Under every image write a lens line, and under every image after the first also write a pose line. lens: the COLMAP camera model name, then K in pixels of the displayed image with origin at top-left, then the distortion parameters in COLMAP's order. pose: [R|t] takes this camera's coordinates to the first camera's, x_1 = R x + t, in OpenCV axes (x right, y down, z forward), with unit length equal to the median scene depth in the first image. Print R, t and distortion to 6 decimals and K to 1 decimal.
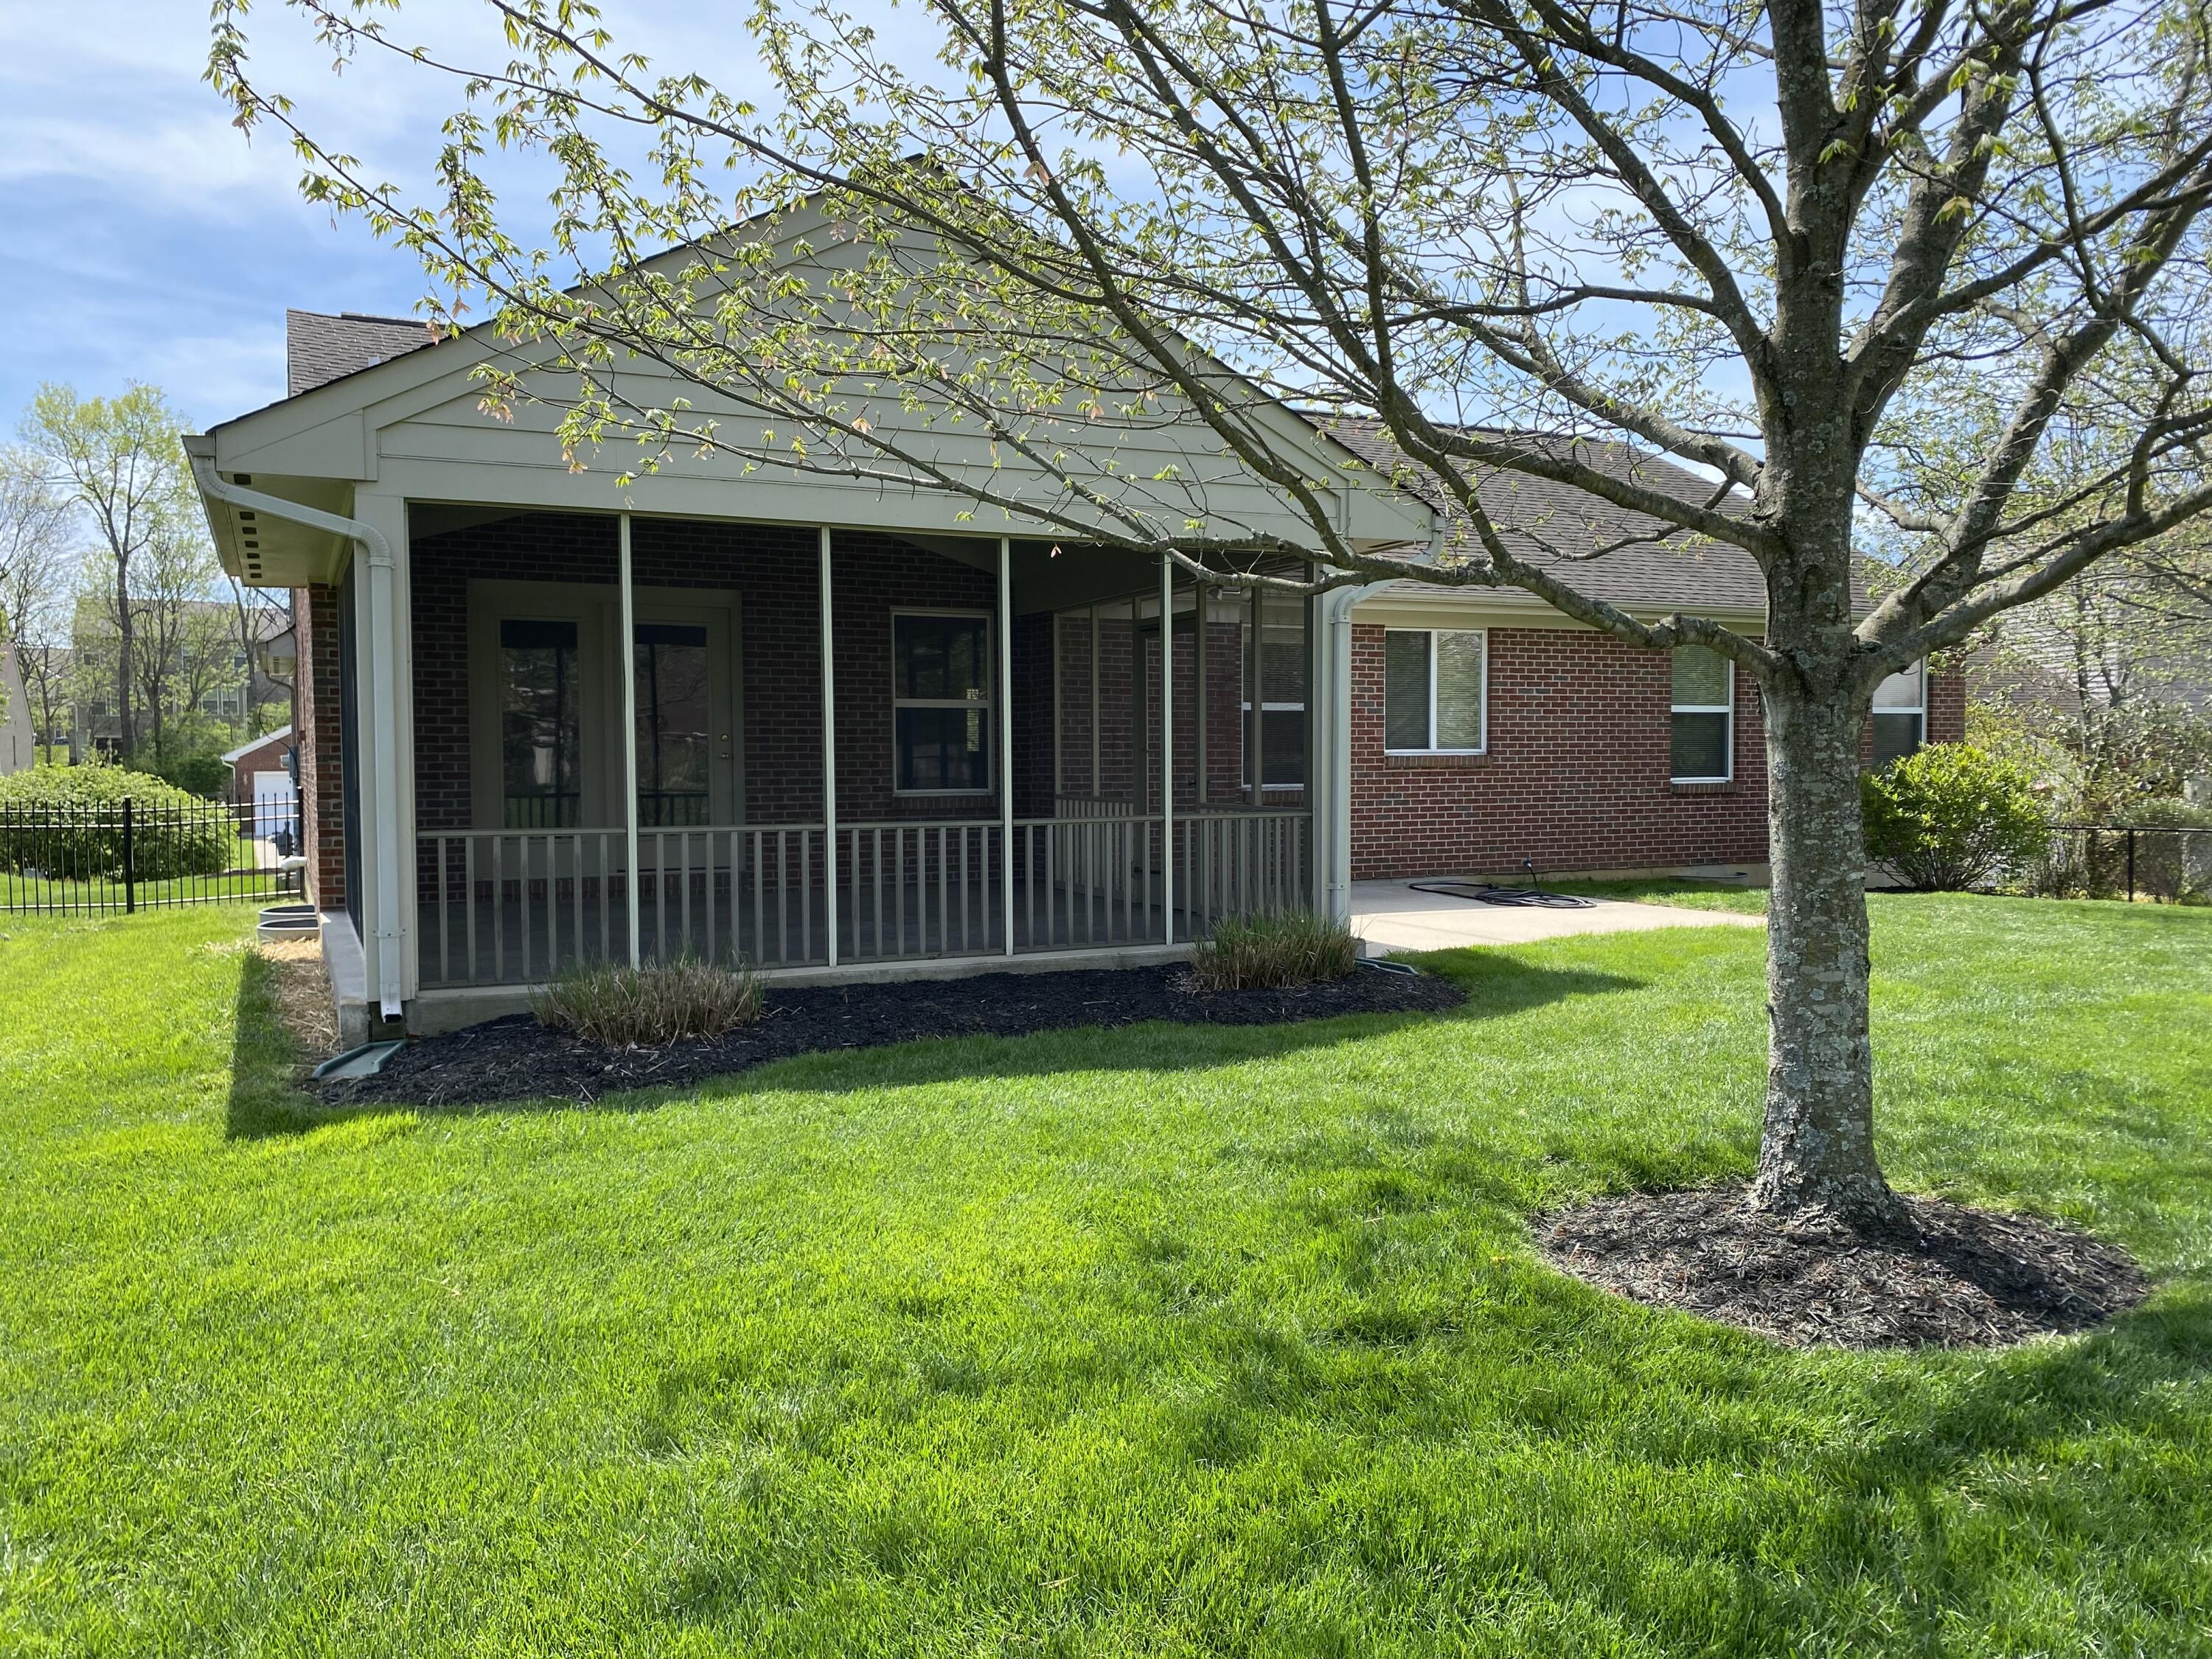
lens RADIAL K [[1665.6, 0, 1048.3], [0, 1665.6, 824.3], [0, 0, 1]] dist [0.102299, -0.001462]
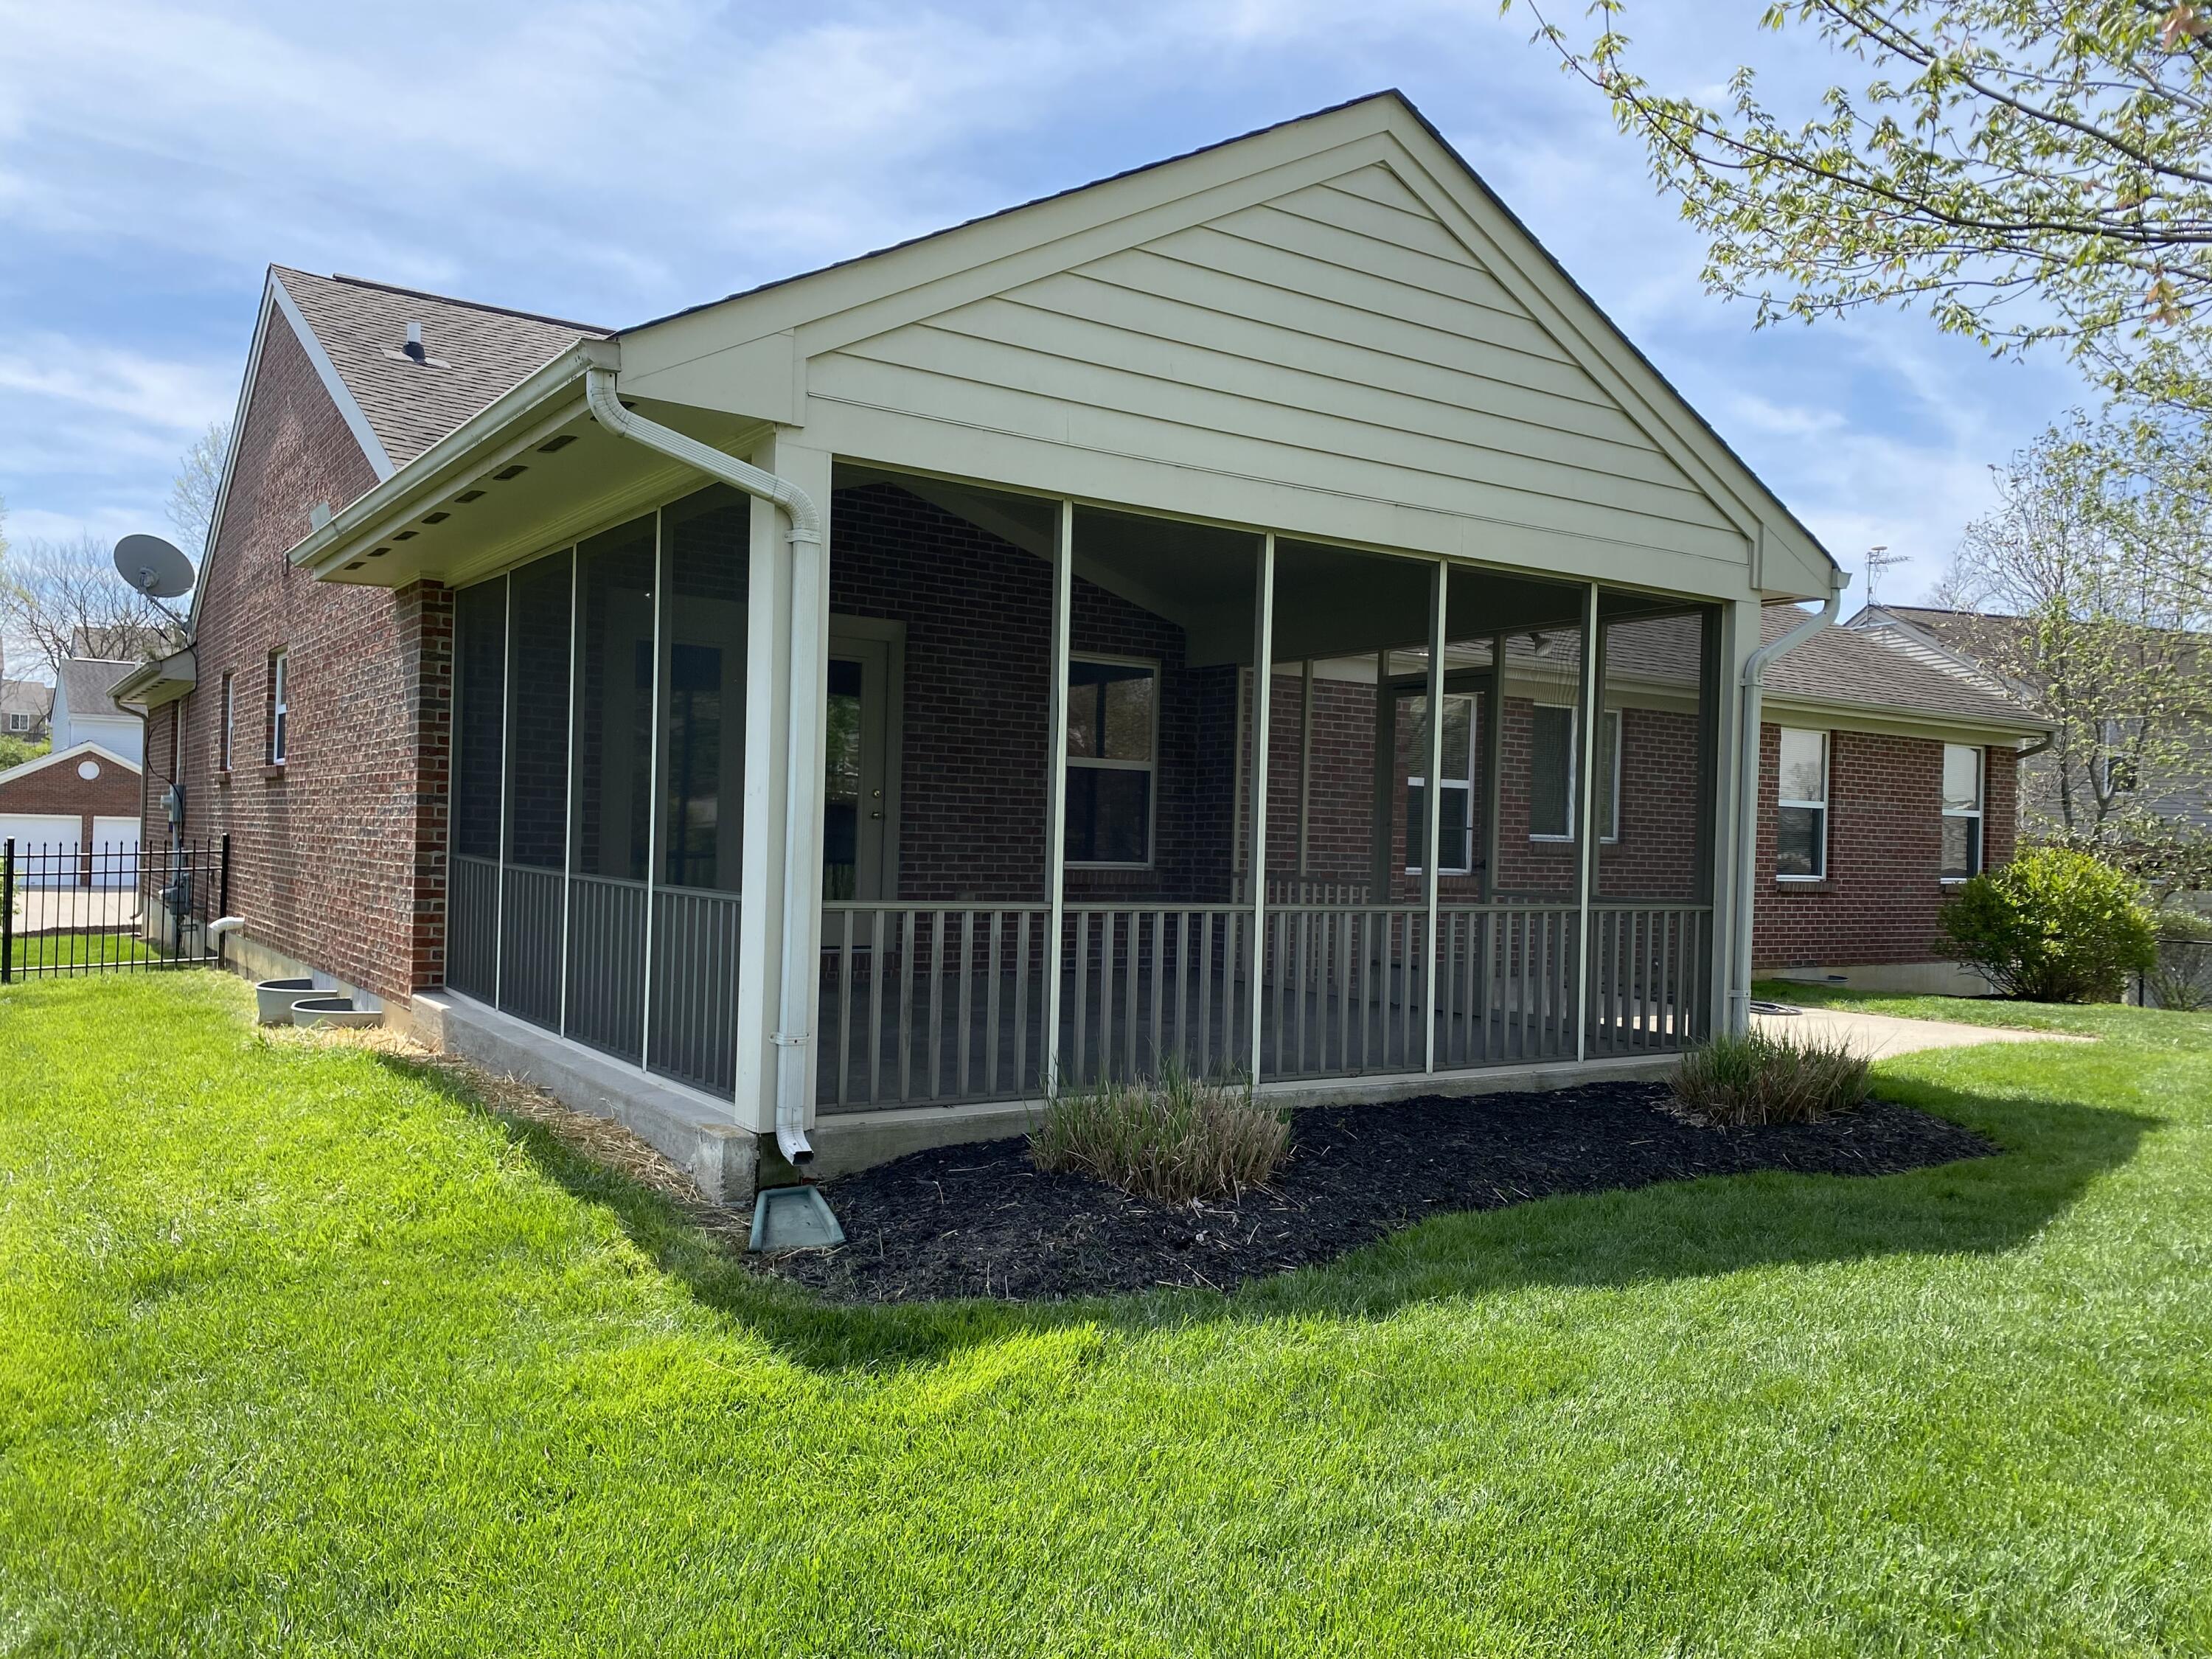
lens RADIAL K [[1674.2, 0, 1099.1], [0, 1674.2, 855.3], [0, 0, 1]] dist [0.107440, -0.002467]
pose [[0.988431, 0.032863, 0.148069, -0.221244], [-0.028863, 0.999160, -0.029085, 0.000904], [-0.148901, 0.024475, 0.988549, 0.153395]]
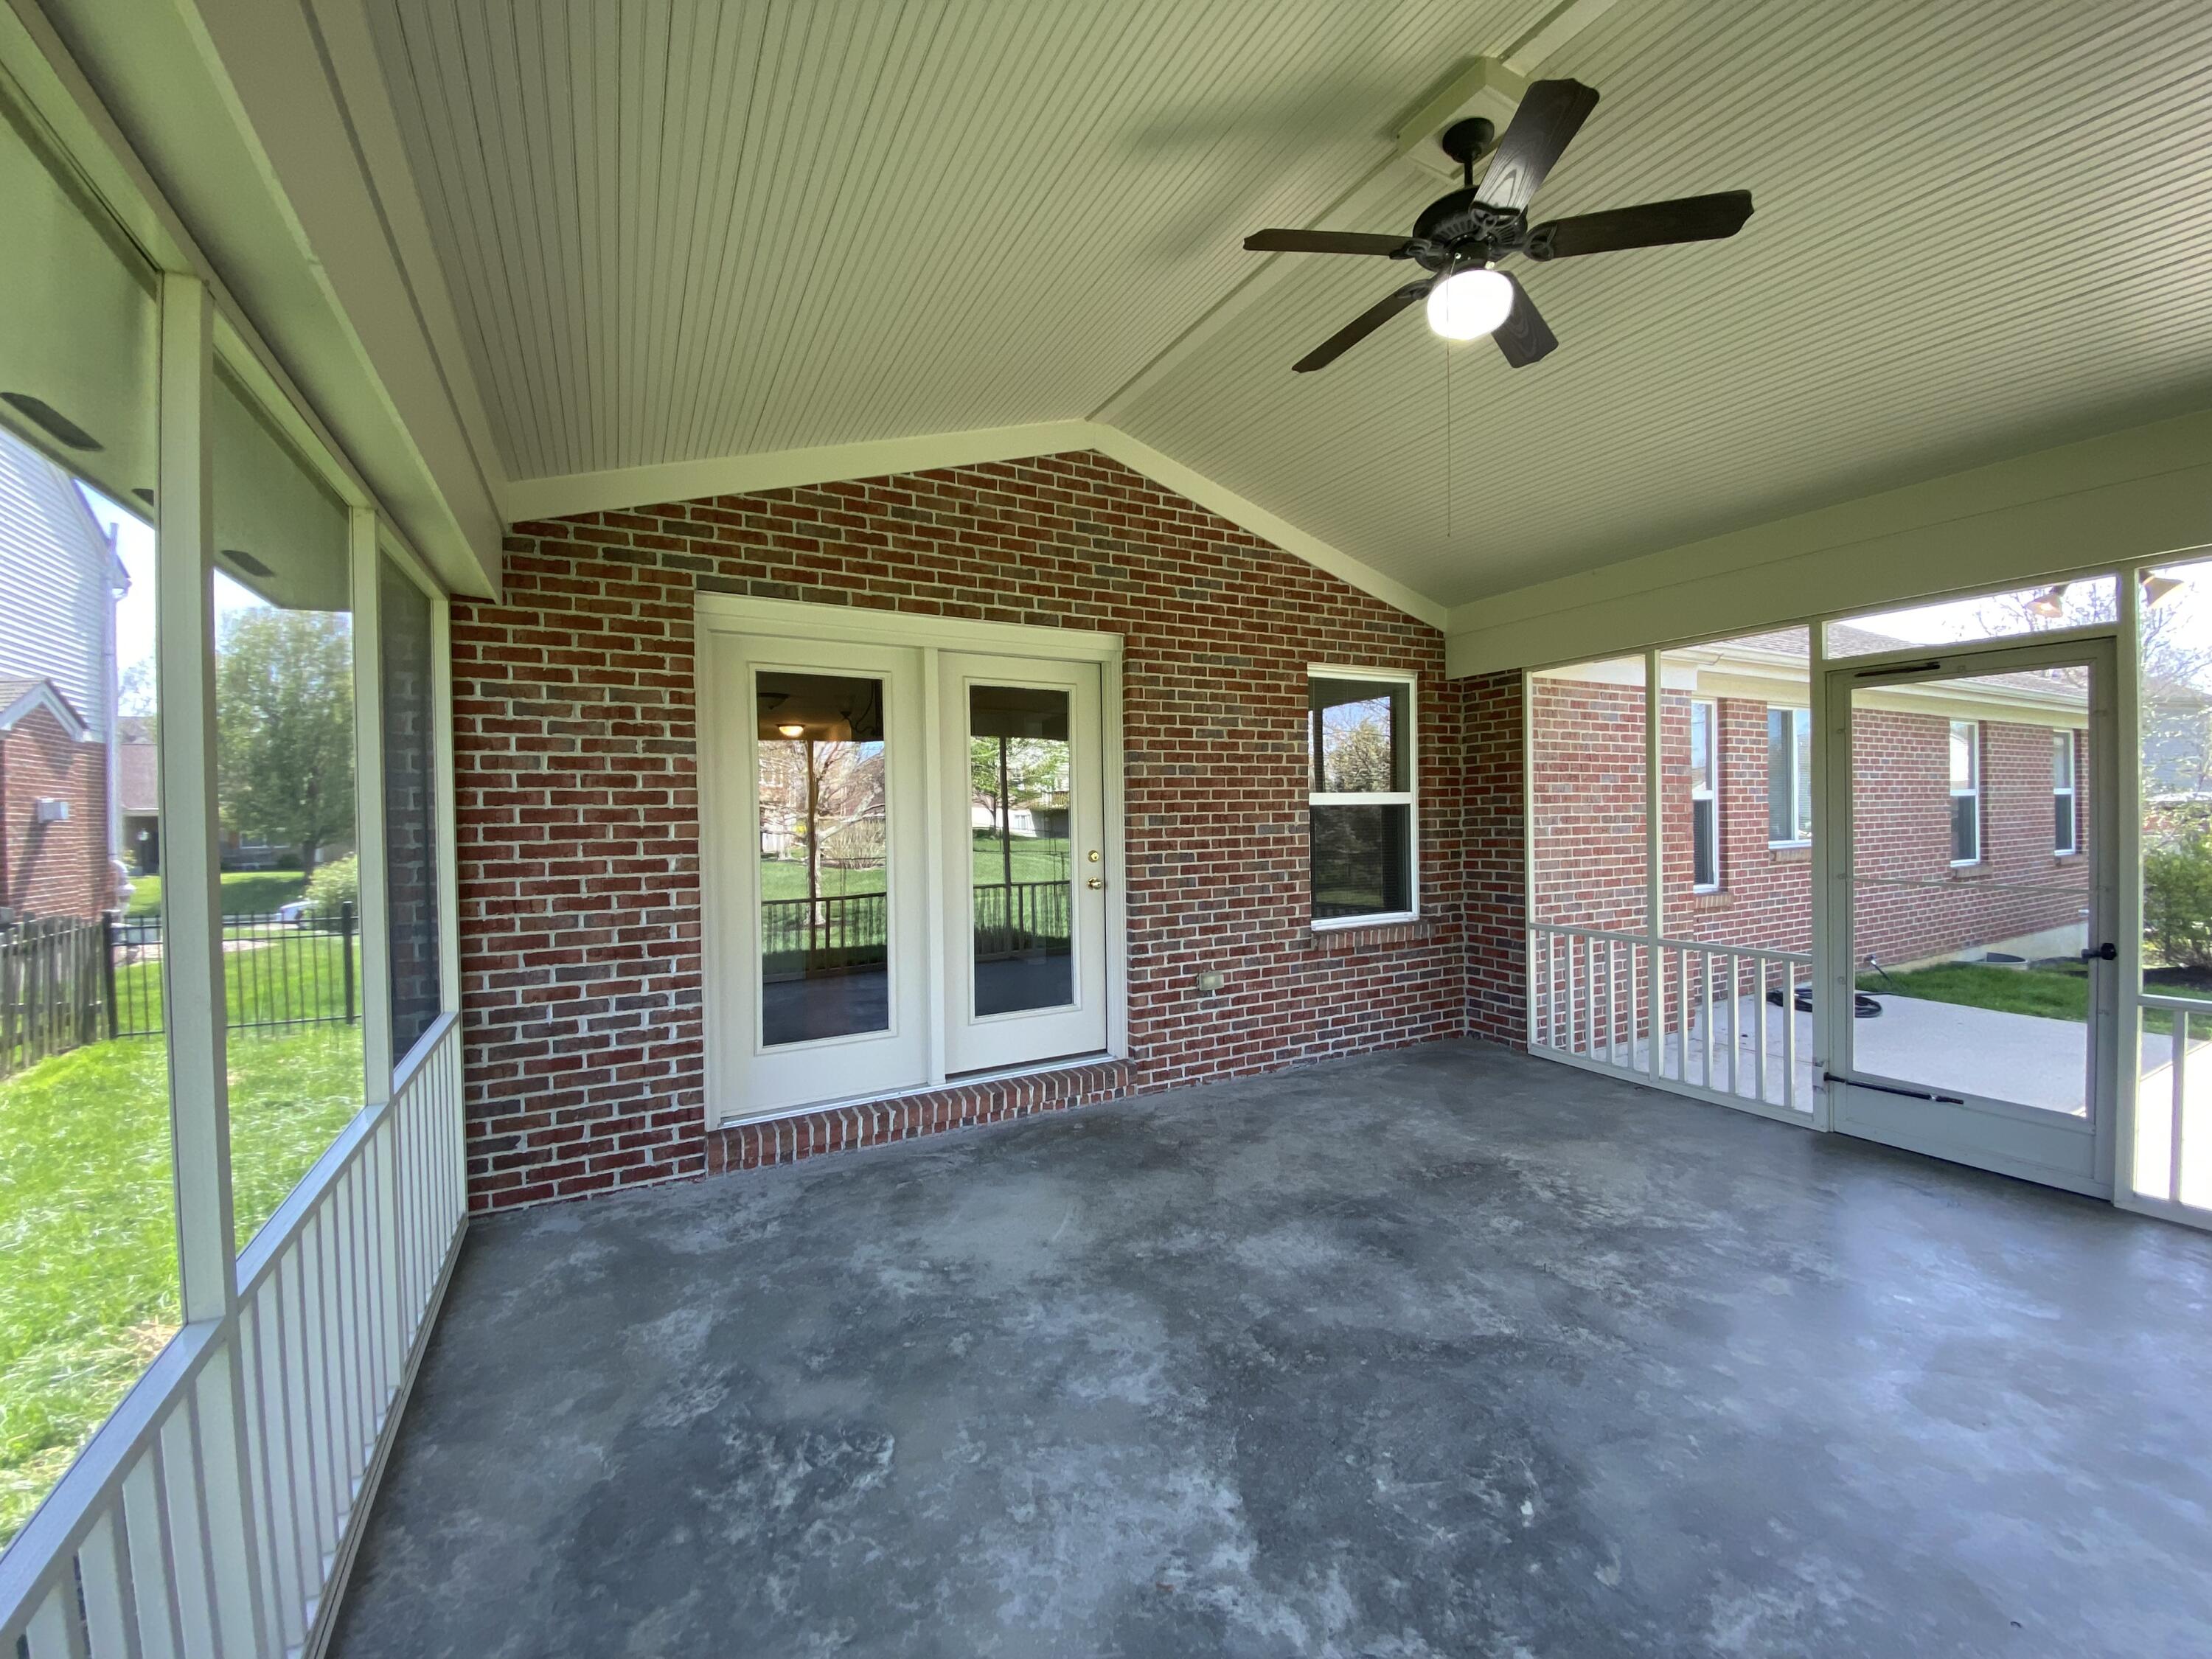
lens RADIAL K [[894.2, 0, 1099.5], [0, 894.2, 822.4], [0, 0, 1]] dist [0.022654, -0.023522]
pose [[0.999006, -0.012728, 0.042728, -0.220775], [0.013883, 0.999543, -0.026845, -0.059652], [-0.042367, 0.027411, 0.998726, 0.688759]]
